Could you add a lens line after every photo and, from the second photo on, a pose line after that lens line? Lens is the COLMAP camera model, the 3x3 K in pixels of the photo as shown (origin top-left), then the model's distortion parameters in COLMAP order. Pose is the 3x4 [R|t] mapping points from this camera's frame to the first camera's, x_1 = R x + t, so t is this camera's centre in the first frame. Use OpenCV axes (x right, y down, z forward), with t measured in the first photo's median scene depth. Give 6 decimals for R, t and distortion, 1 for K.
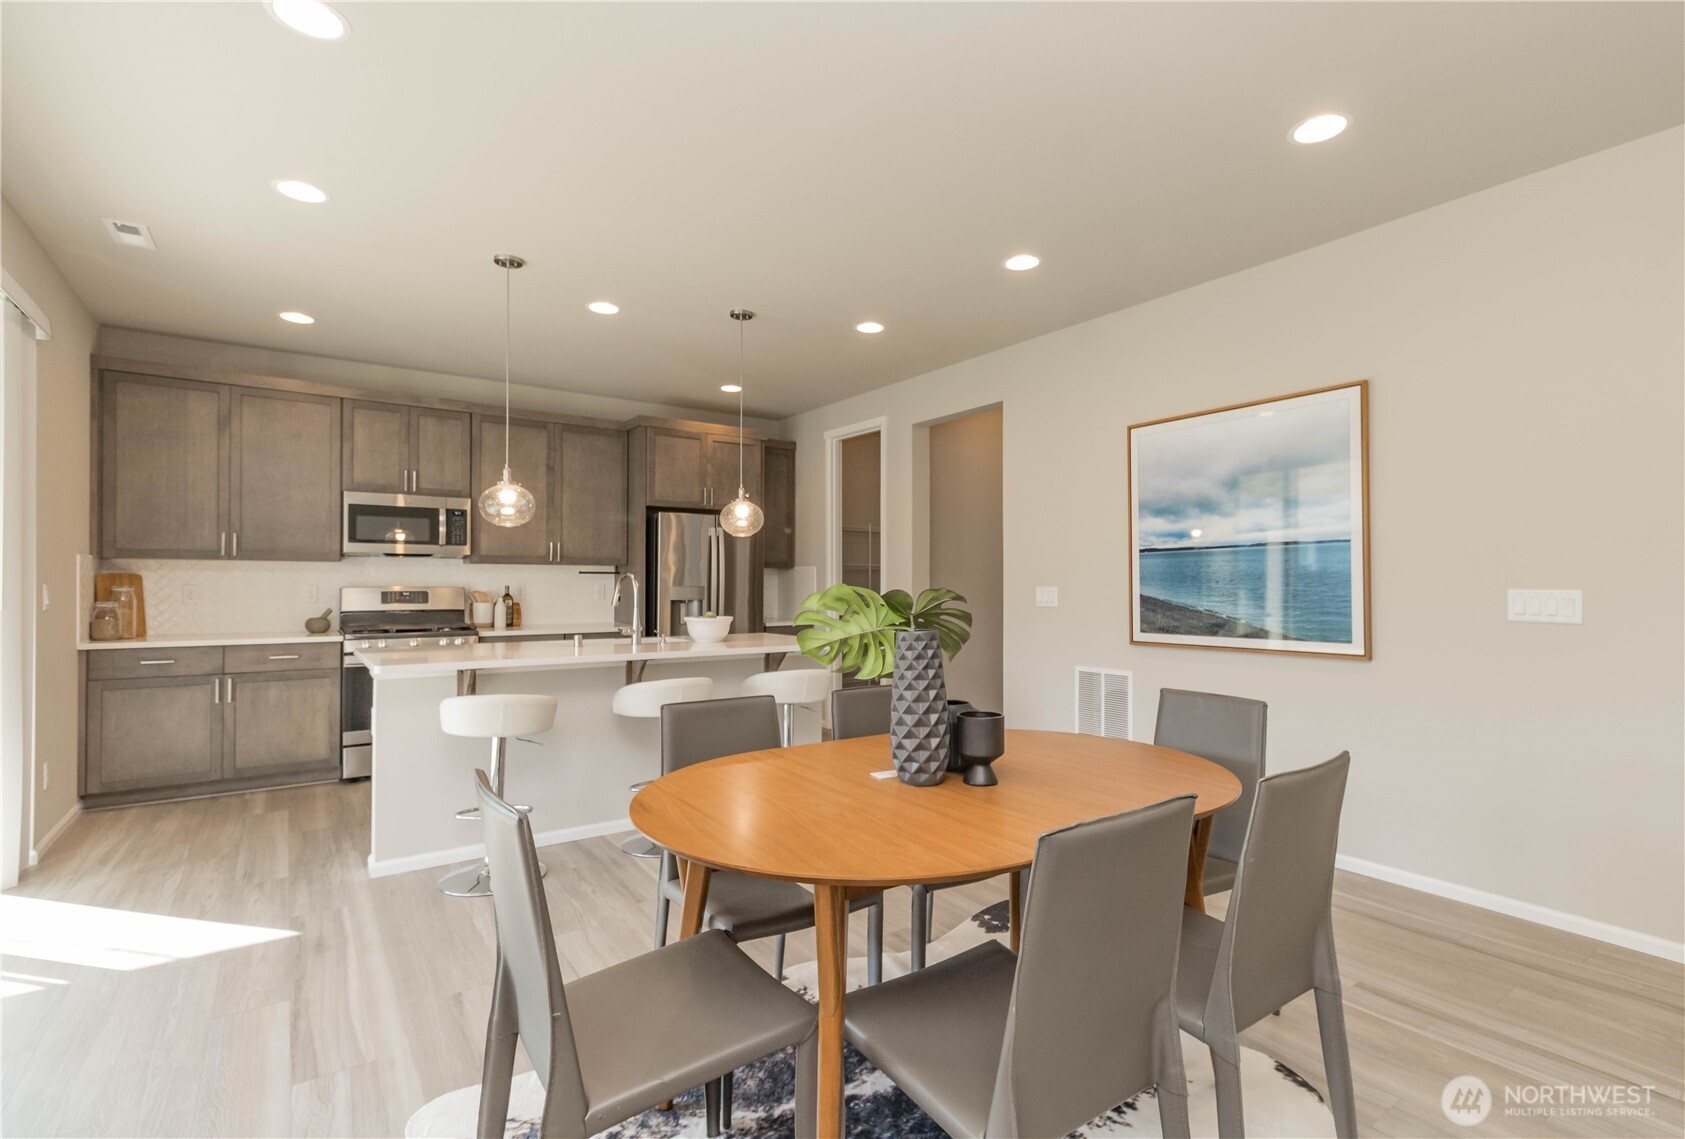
lens RADIAL K [[785.0, 0, 857.9], [0, 785.0, 573.3], [0, 0, 1]] dist [-0.003672, -0.003494]
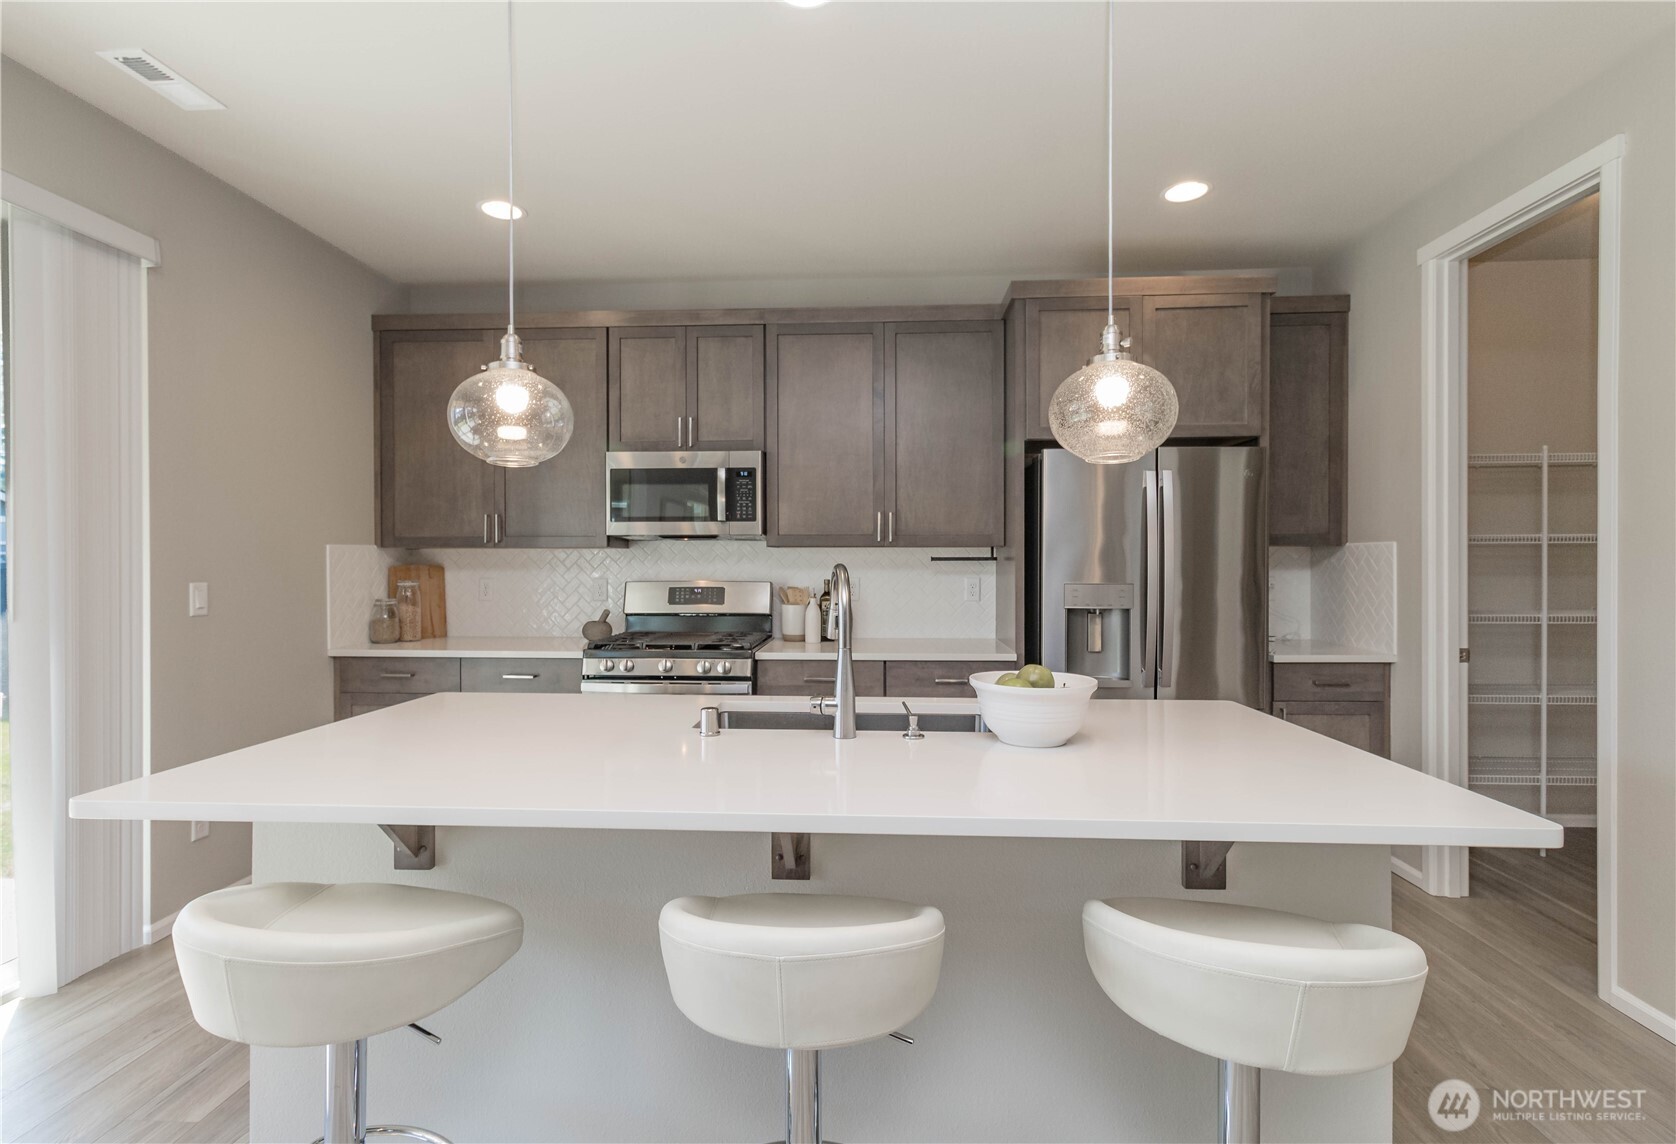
lens RADIAL K [[805.9, 0, 834.8], [0, 805.9, 567.3], [0, 0, 1]] dist [0.008295, -0.000164]
pose [[0.776239, 0.000848, -0.630438, -0.011288], [0.009487, 0.999870, 0.013026, -0.004471], [0.630367, -0.016092, 0.776130, 0.540232]]
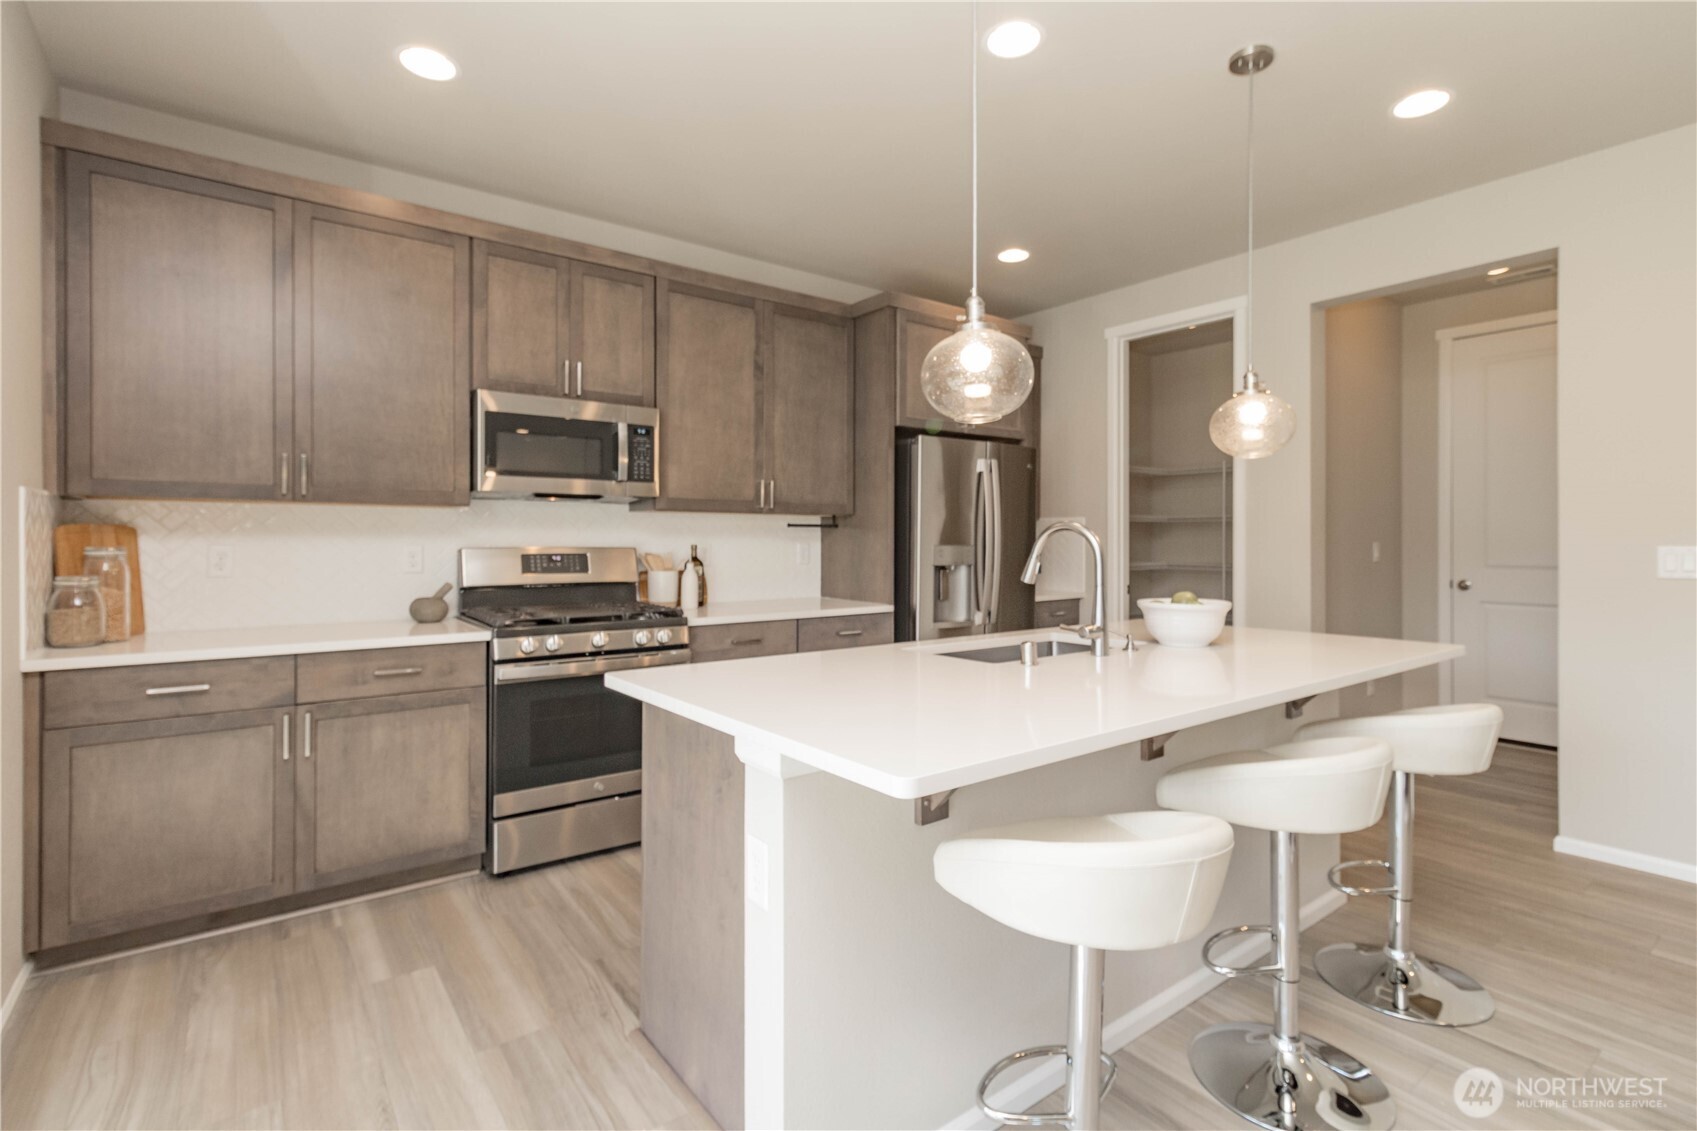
lens RADIAL K [[789.2, 0, 855.5], [0, 789.2, 537.3], [0, 0, 1]] dist [-0.003760, 0.000240]
pose [[0.999511, 0.000698, 0.031256, -0.379804], [-0.000978, 0.999960, 0.008946, 0.003492], [-0.031249, -0.008972, 0.999471, 0.377948]]
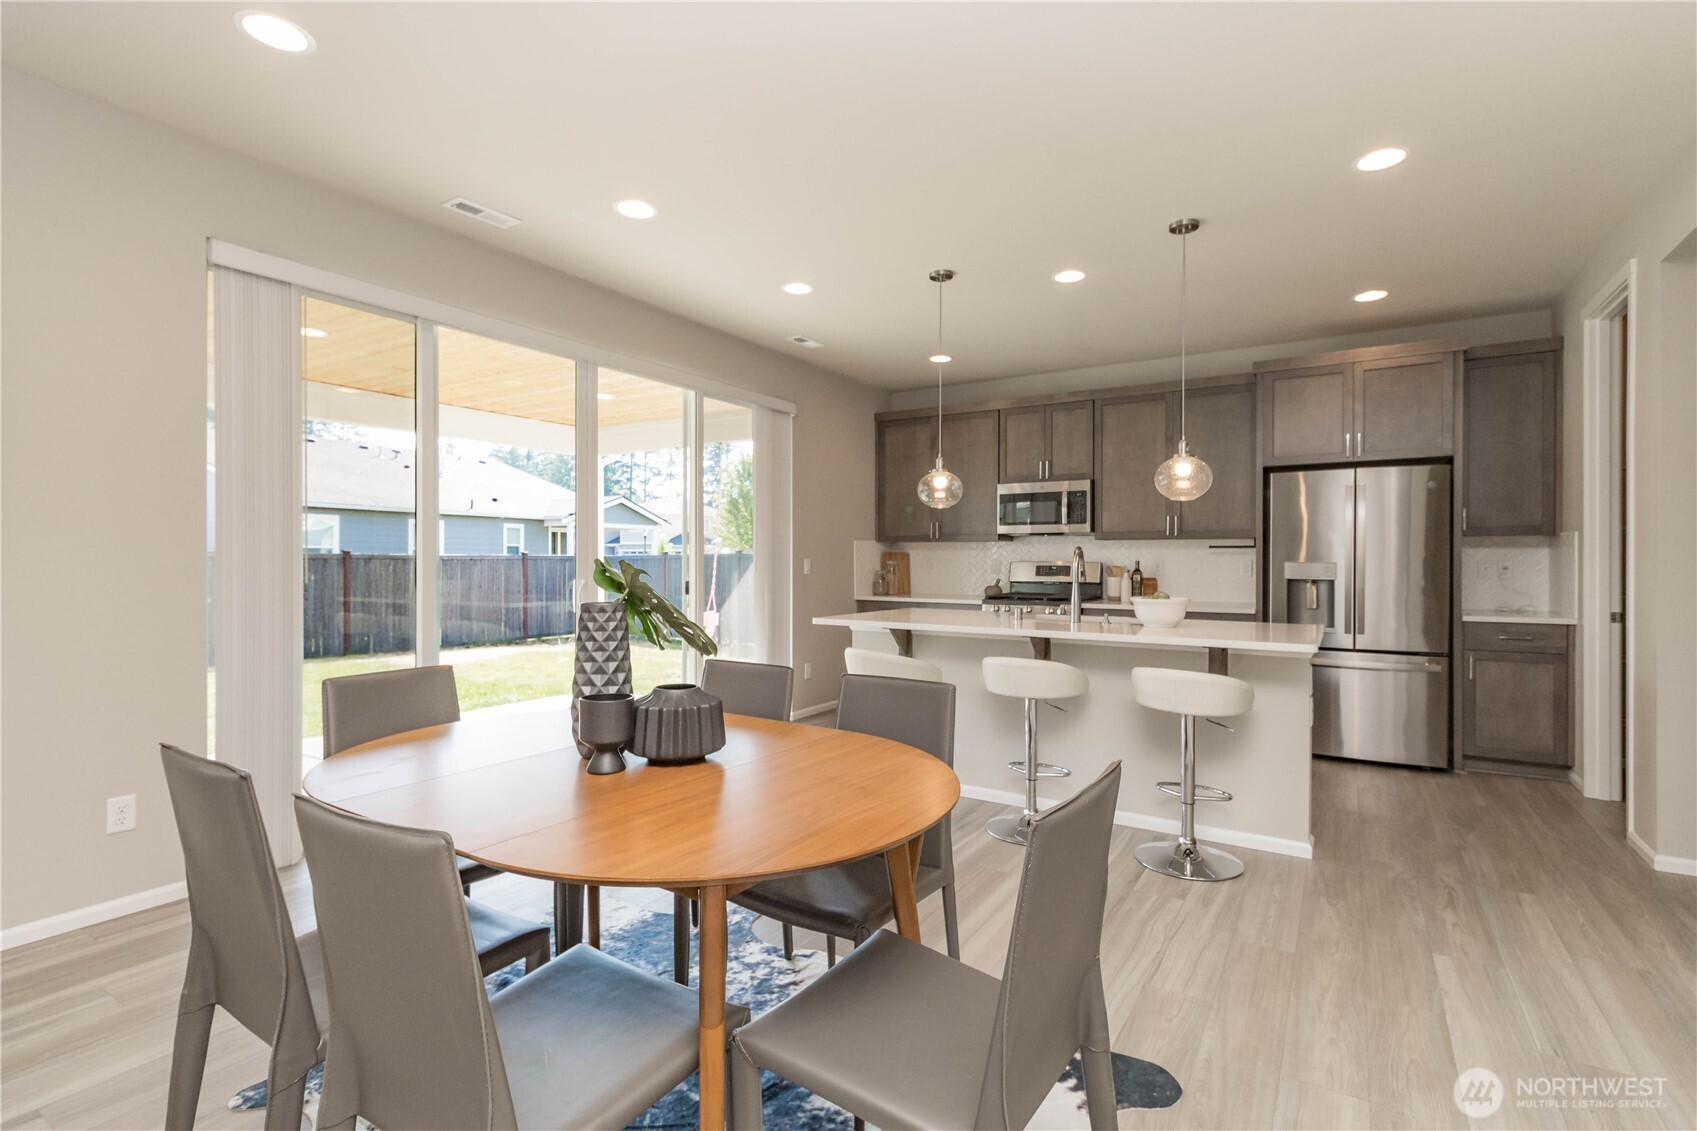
lens RADIAL K [[789.2, 0, 851.2], [0, 789.2, 557.8], [0, 0, 1]] dist [-0.003760, 0.000240]
pose [[0.366580, -0.001820, -0.930385, 0.417953], [0.008843, 0.999960, 0.001528, 0.007311], [0.930345, -0.008788, 0.366581, 0.322027]]
